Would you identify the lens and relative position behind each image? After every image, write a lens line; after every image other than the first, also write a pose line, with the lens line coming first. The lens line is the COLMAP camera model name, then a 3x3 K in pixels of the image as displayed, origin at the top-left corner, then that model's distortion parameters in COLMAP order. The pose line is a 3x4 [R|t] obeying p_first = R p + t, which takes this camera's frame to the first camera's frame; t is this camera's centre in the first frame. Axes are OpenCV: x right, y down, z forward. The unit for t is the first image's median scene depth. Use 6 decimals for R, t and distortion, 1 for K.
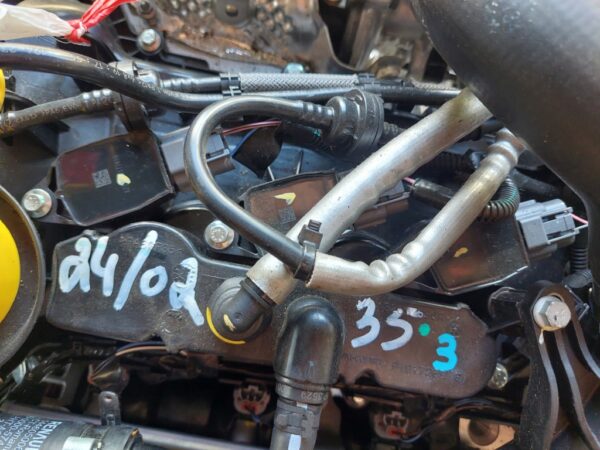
lens RADIAL K [[451.8, 0, 301.5], [0, 451.8, 214.4], [0, 0, 1]] dist [-0.005811, -0.002083]
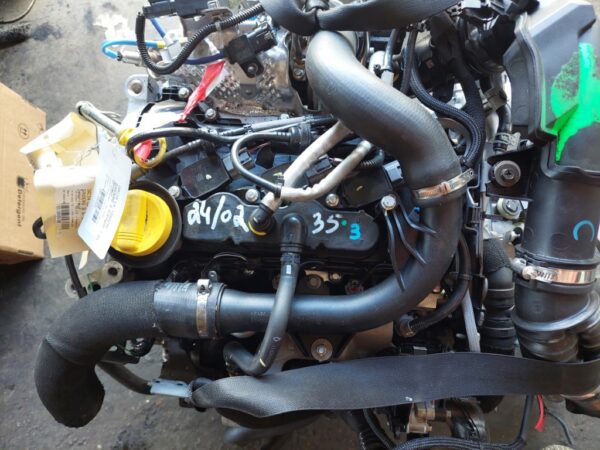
lens RADIAL K [[428.3, 0, 300.0], [0, 428.3, 225.0], [0, 0, 1]] dist [0.040934, -0.040255]
pose [[0.982779, -0.129780, -0.131535, 0.337261], [0.123975, 0.990951, -0.051436, 0.351013], [0.137021, 0.034243, 0.989976, -1.151581]]
